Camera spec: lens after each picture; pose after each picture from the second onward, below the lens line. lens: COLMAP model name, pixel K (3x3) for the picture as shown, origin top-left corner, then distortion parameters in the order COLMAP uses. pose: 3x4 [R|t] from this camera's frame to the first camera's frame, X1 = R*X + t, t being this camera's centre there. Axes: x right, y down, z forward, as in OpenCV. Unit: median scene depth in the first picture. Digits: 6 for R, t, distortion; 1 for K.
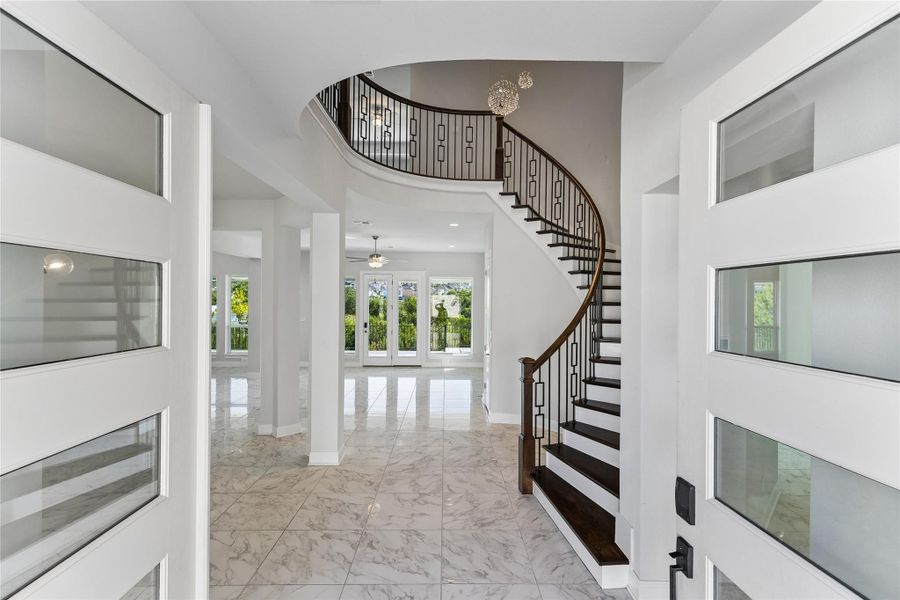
lens RADIAL K [[410.8, 0, 450.0], [0, 410.8, 300.0], [0, 0, 1]] dist [0.002194, 0.000494]
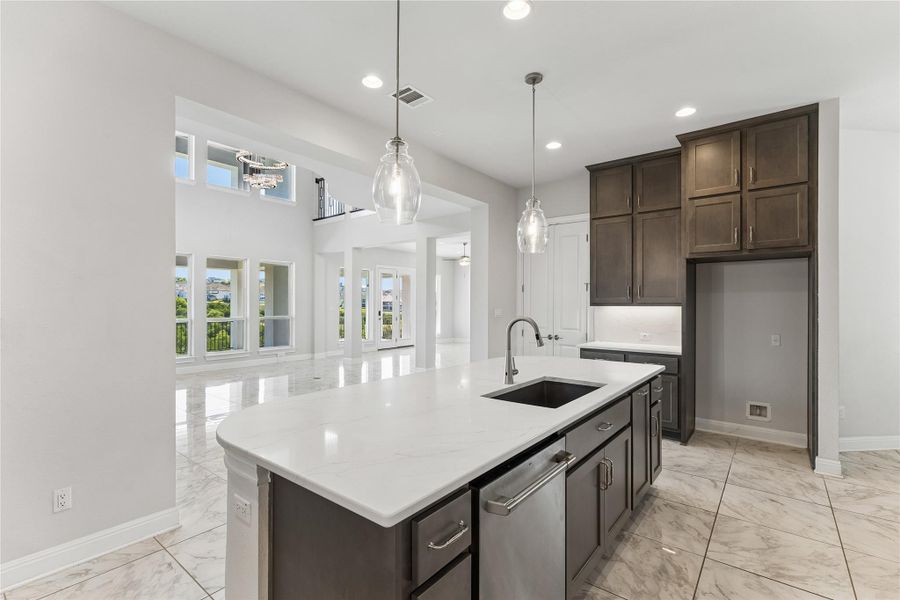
lens RADIAL K [[410.8, 0, 450.0], [0, 410.8, 300.0], [0, 0, 1]] dist [0.002194, 0.000494]
pose [[0.628799, 0.001605, 0.777566, -0.958609], [-0.001623, 0.999998, -0.000751, 0.025396], [-0.777566, -0.000790, 0.628801, 0.140521]]
